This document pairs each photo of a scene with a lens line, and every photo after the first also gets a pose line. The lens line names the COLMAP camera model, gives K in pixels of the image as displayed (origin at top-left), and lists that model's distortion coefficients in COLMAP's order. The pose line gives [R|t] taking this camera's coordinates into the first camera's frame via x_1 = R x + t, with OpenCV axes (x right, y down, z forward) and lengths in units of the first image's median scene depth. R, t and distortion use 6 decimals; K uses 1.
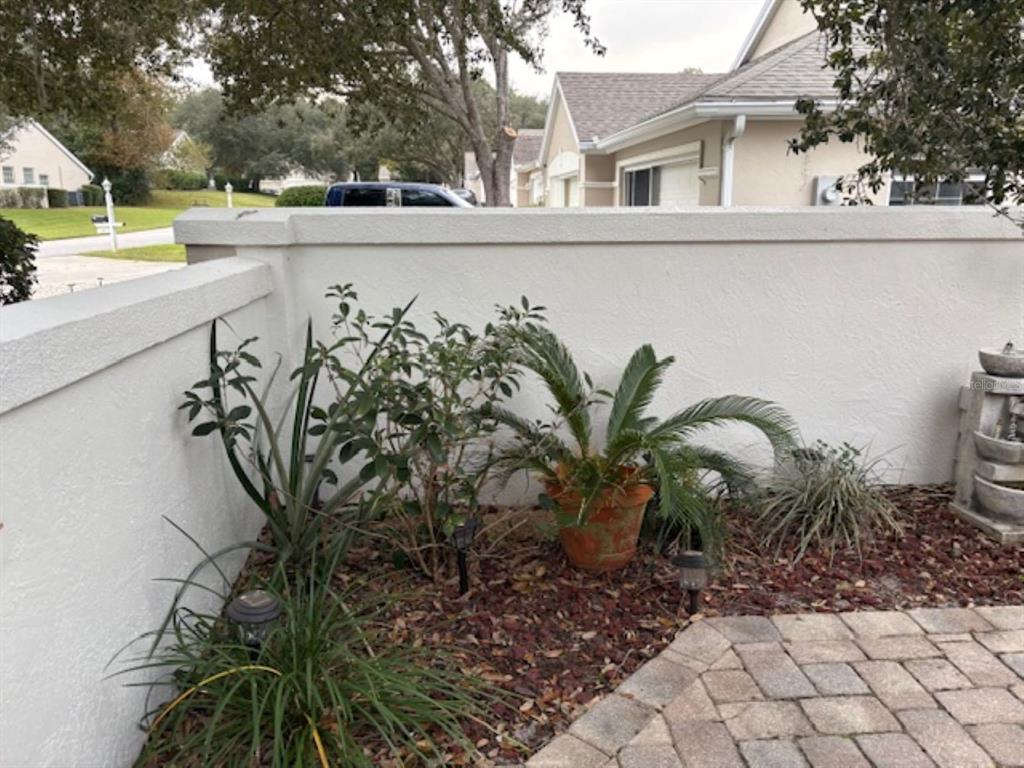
lens RADIAL K [[780.3, 0, 509.1], [0, 780.3, 391.0], [0, 0, 1]] dist [0.041638, -0.039190]
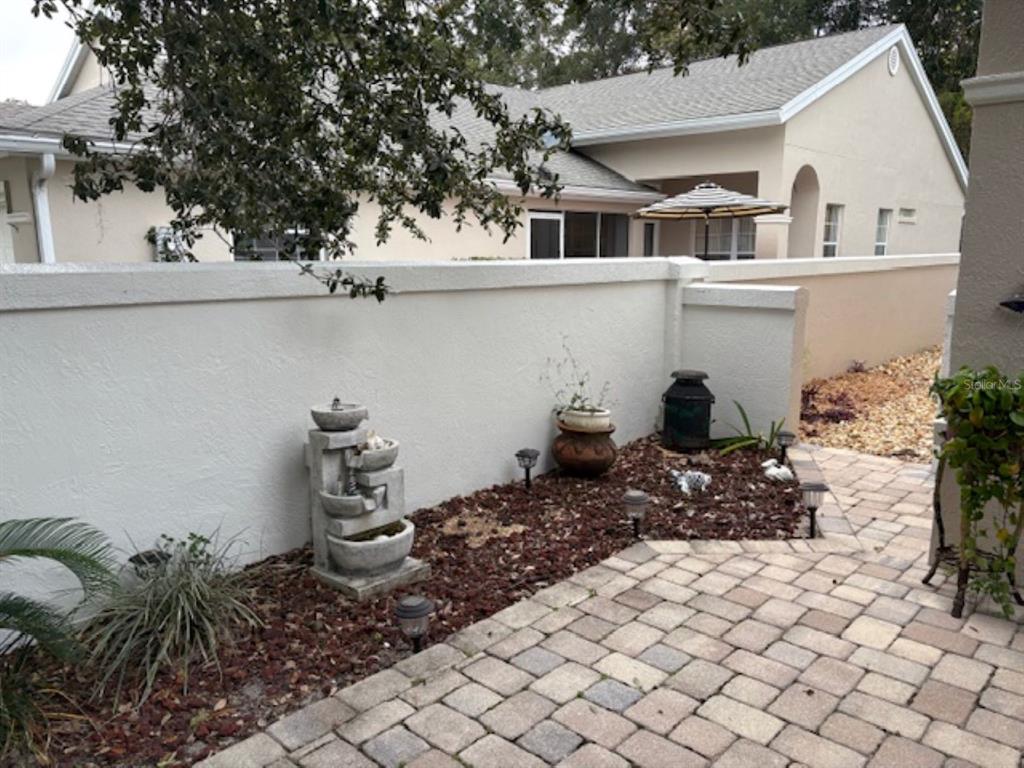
lens RADIAL K [[780.3, 0, 514.0], [0, 780.3, 386.1], [0, 0, 1]] dist [0.041638, -0.039190]
pose [[0.728241, -0.117163, 0.675231, 0.128290], [0.159468, 0.987203, -0.000693, -0.039080], [-0.666509, 0.108182, 0.737606, 0.111039]]
